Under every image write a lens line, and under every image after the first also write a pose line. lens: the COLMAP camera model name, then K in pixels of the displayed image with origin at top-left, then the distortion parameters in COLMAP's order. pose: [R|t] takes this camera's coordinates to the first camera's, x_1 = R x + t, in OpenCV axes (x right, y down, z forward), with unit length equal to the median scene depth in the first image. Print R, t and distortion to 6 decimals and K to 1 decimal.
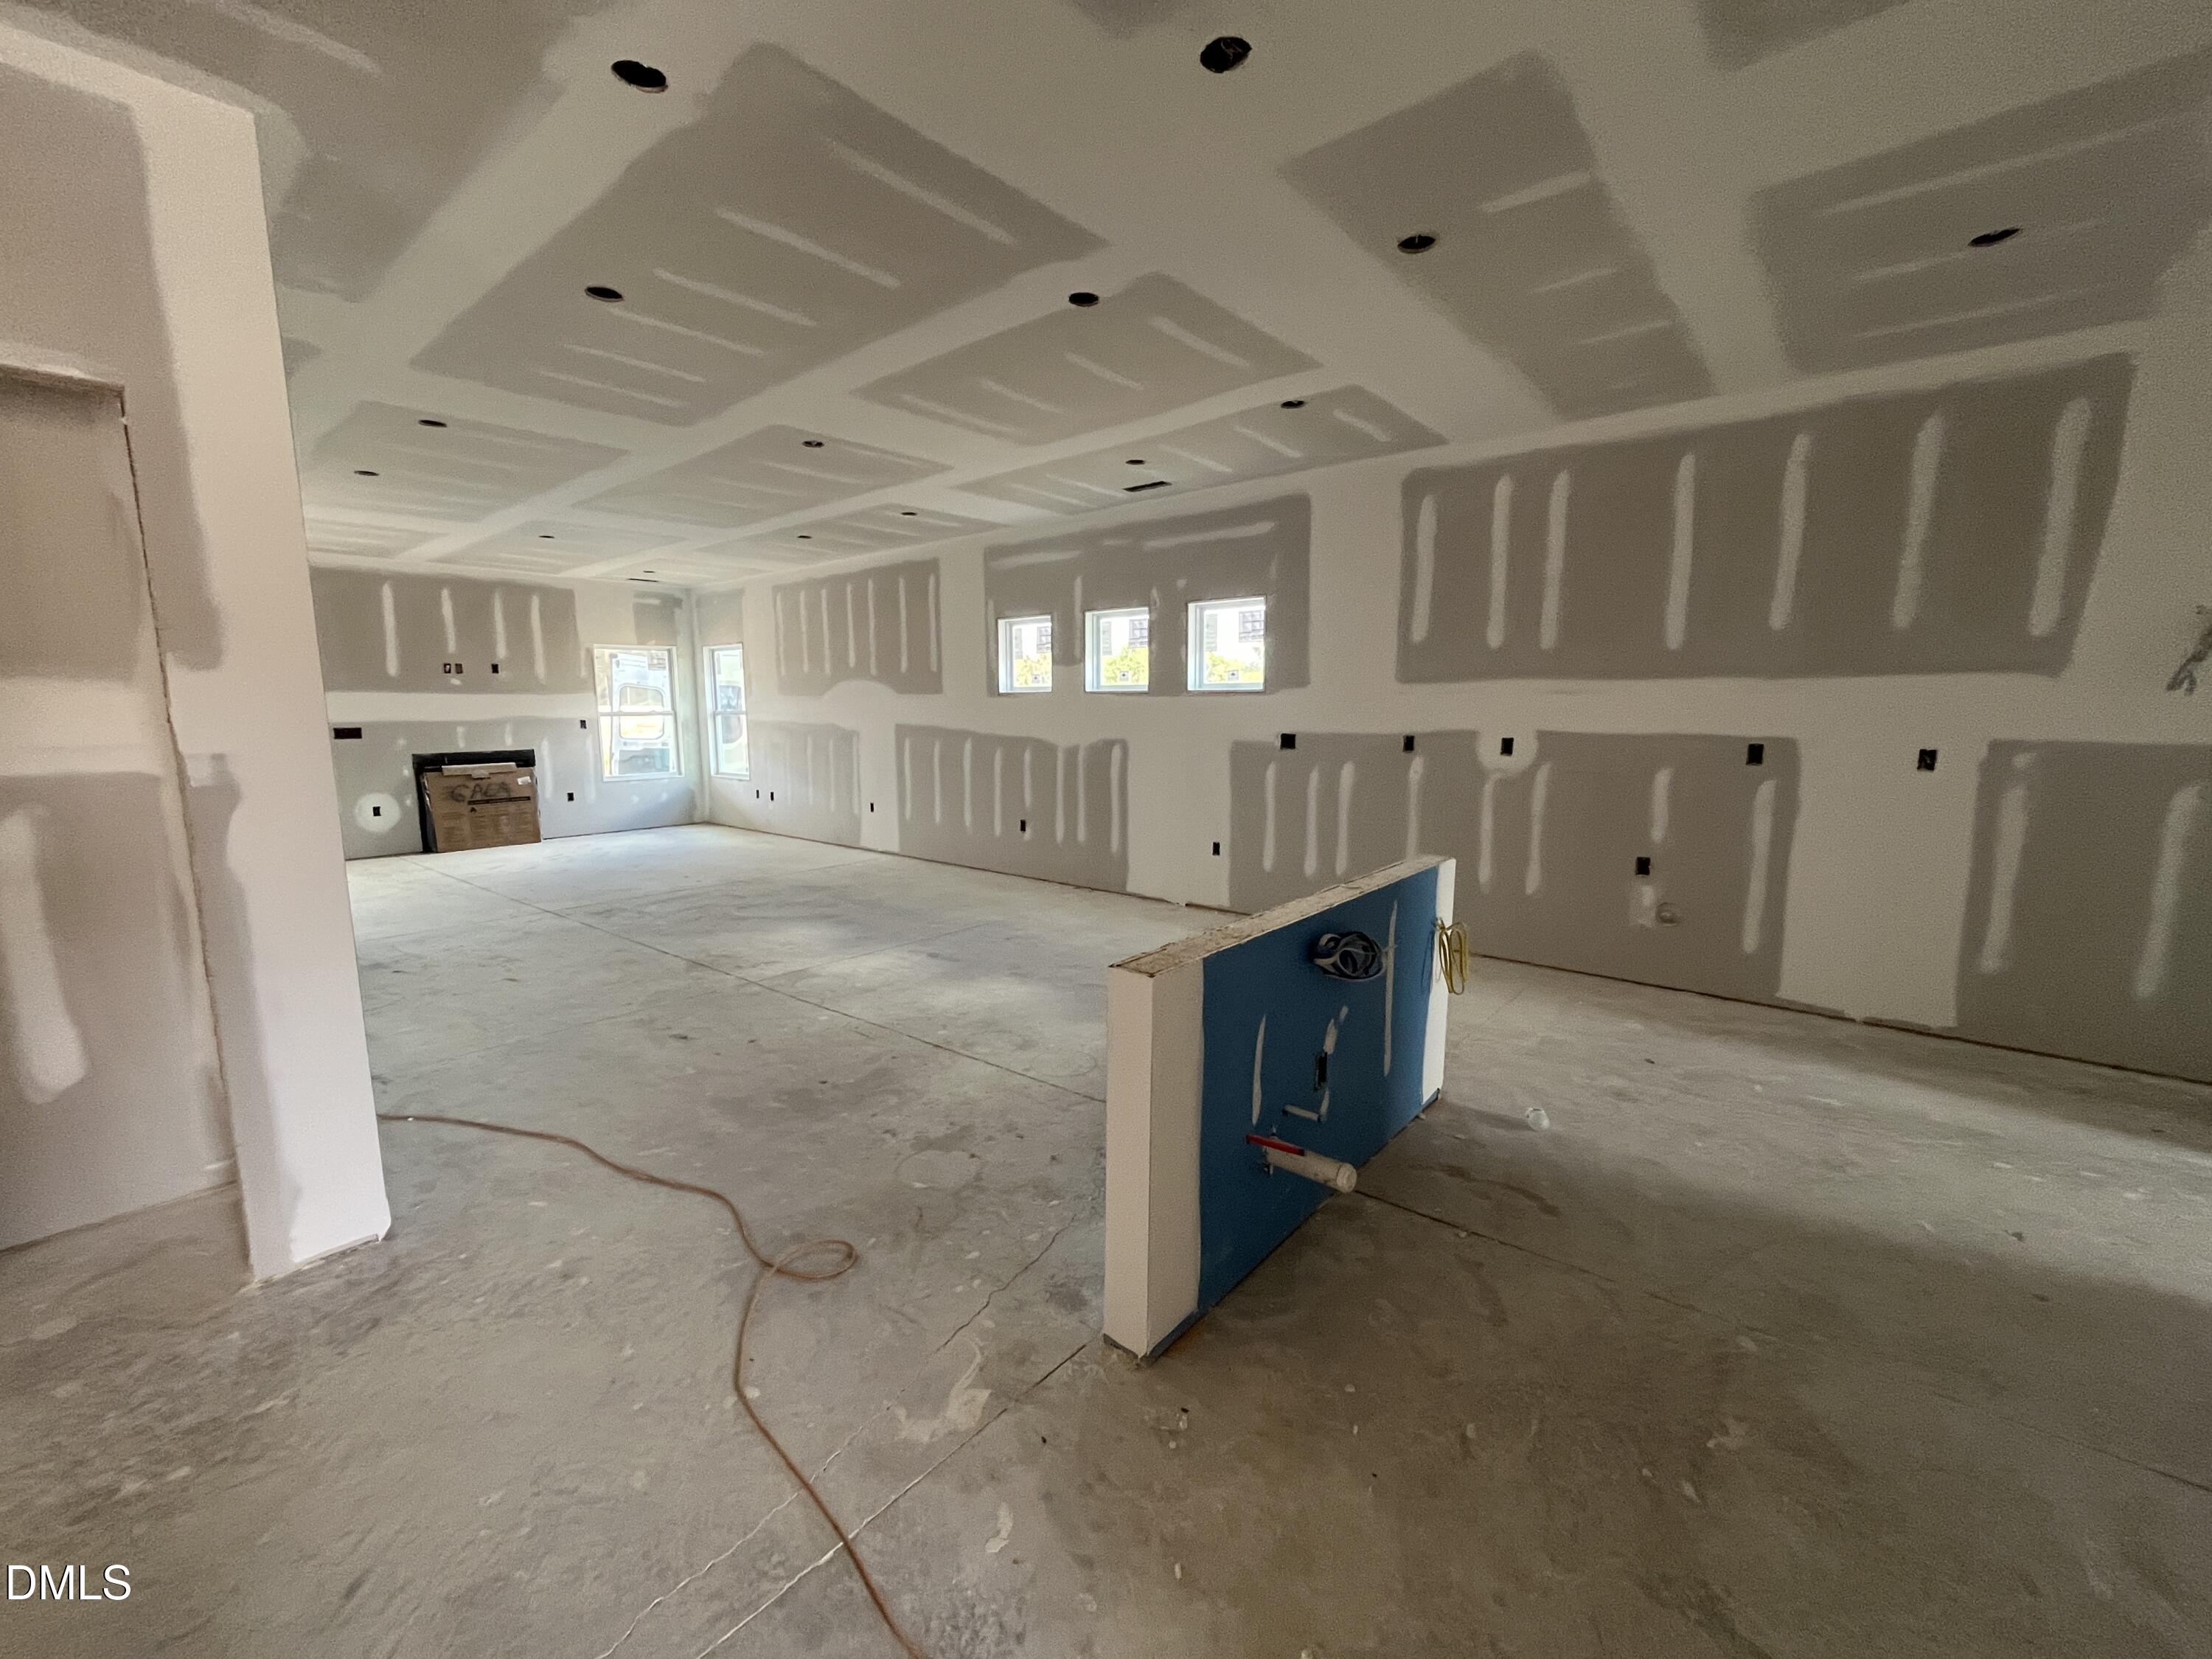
lens RADIAL K [[901.1, 0, 1101.3], [0, 901.1, 828.1], [0, 0, 1]] dist [-0.002248, -0.000102]
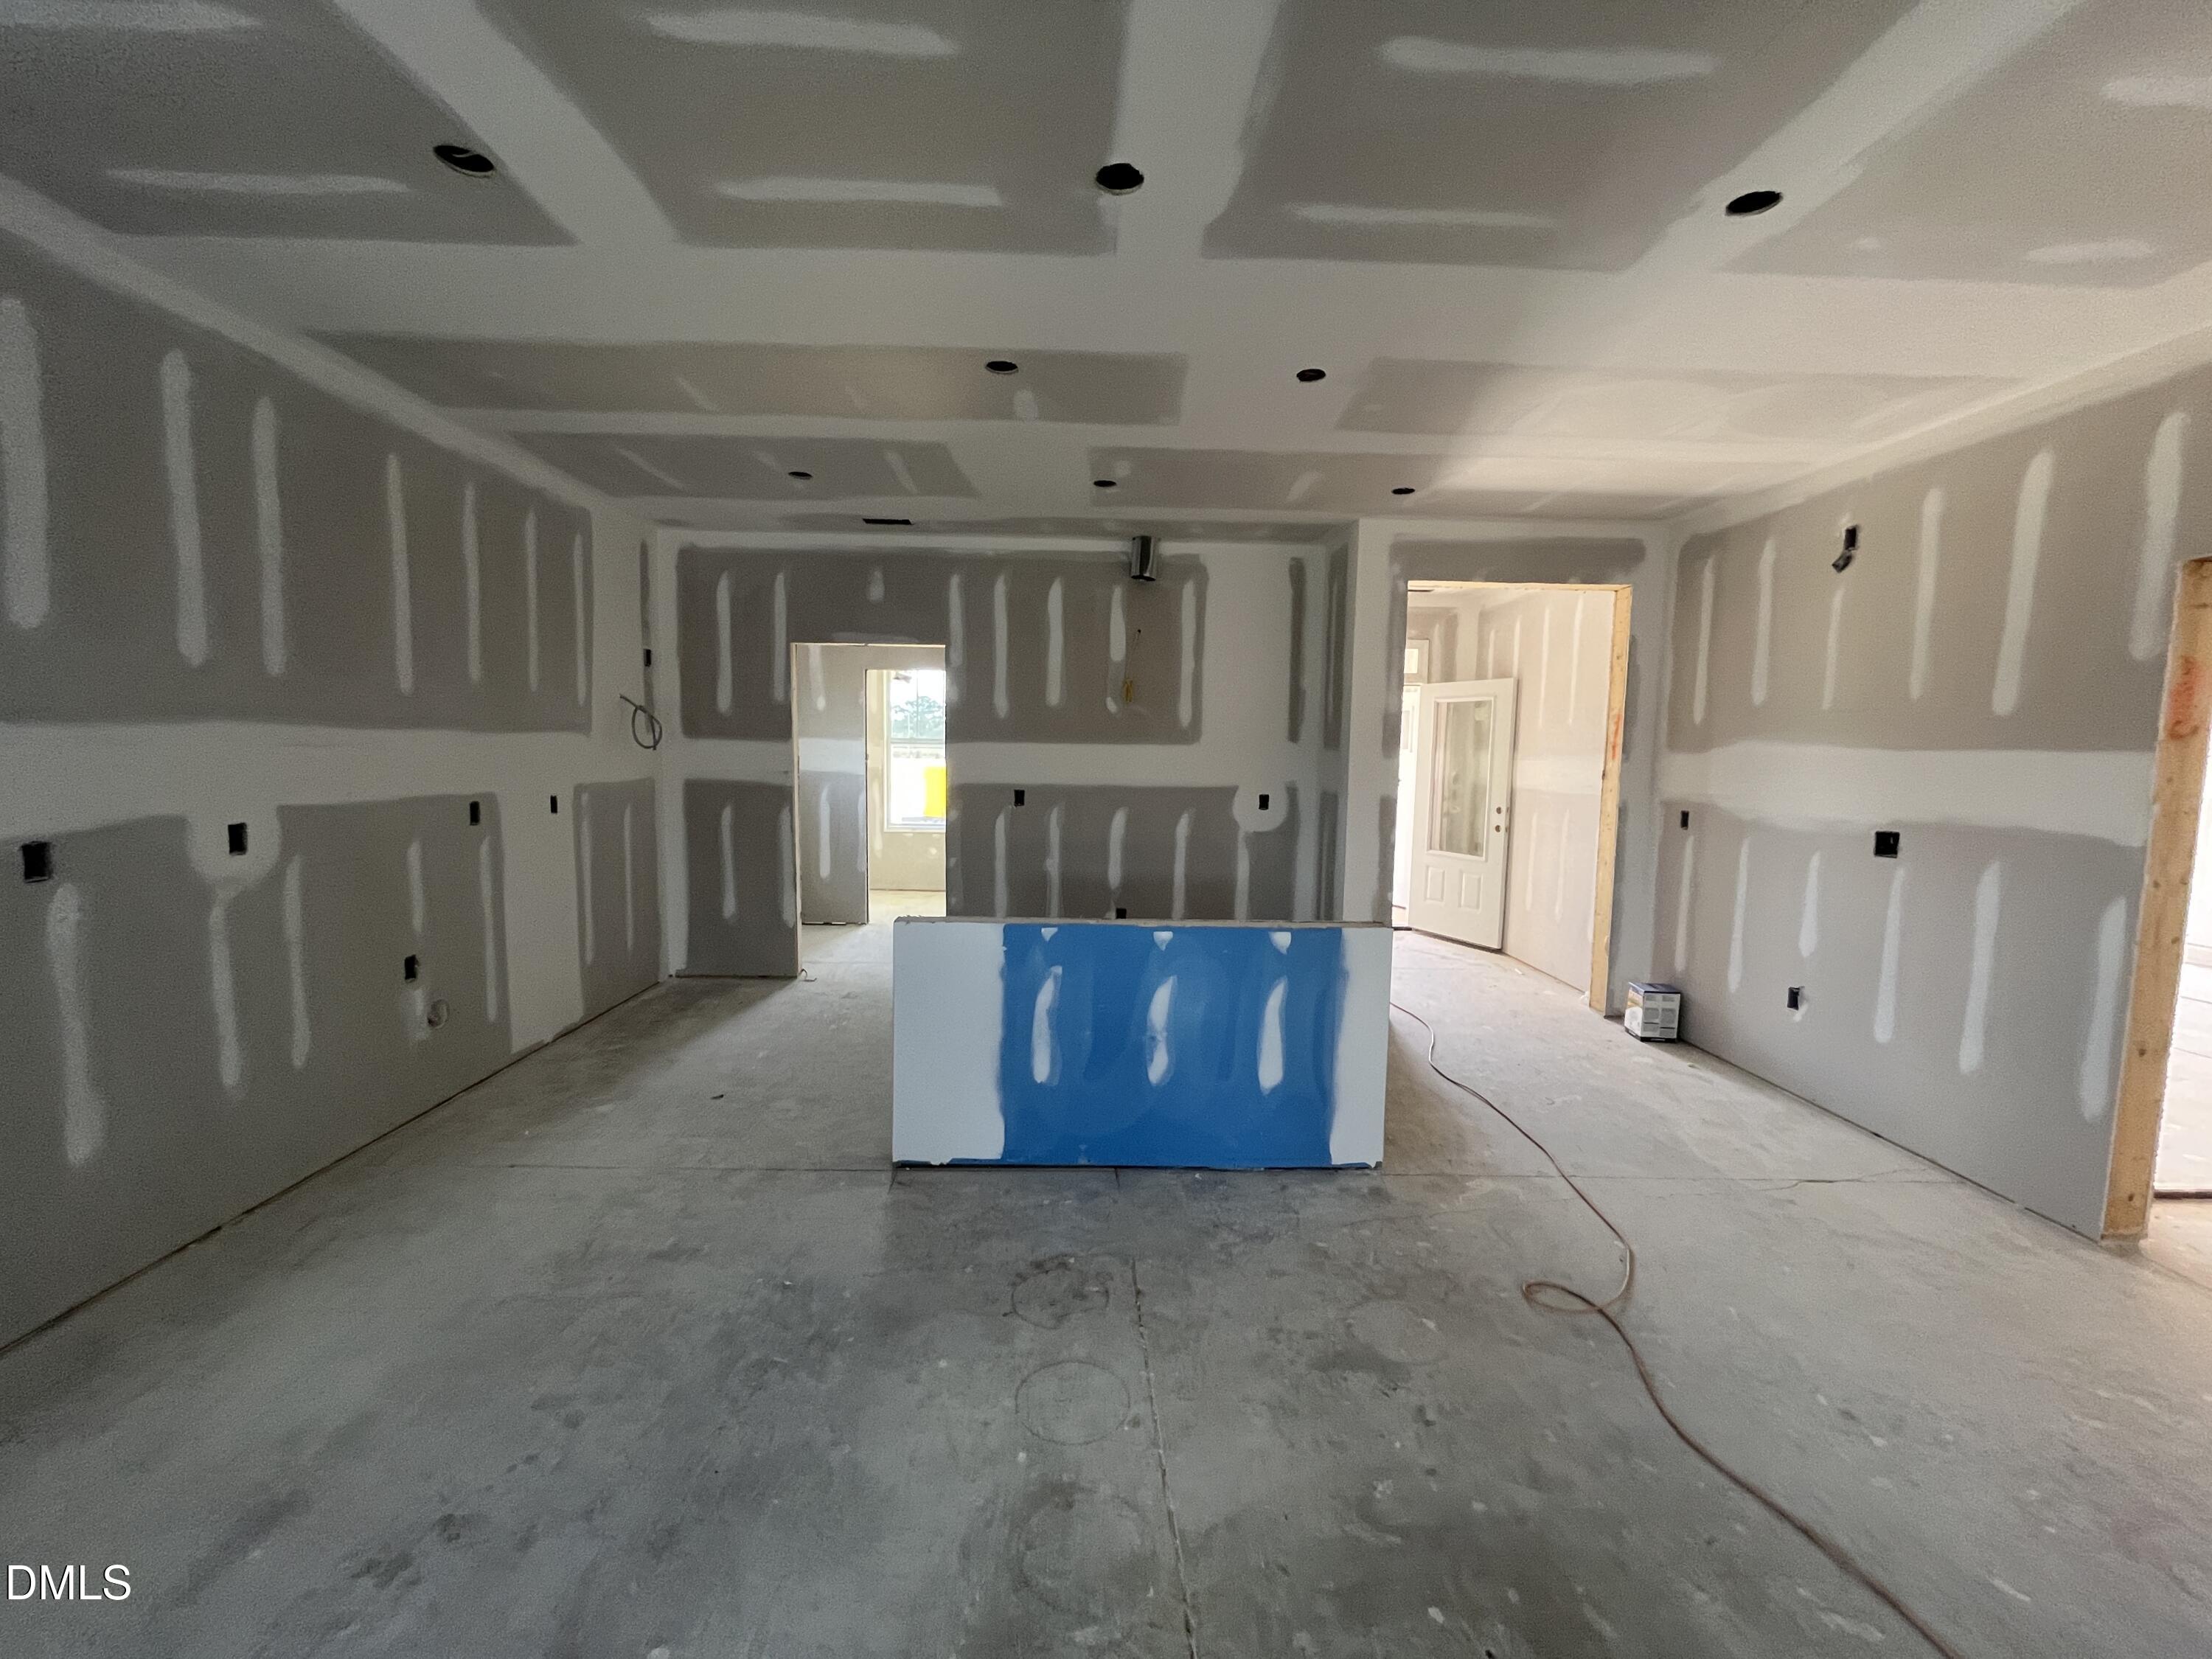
lens RADIAL K [[901.1, 0, 1101.3], [0, 901.1, 828.1], [0, 0, 1]] dist [-0.002248, -0.000102]
pose [[-0.667091, -0.076216, 0.741067, -0.187594], [0.089782, 0.979278, 0.181534, -0.083932], [-0.739546, 0.187634, -0.646425, 0.532637]]
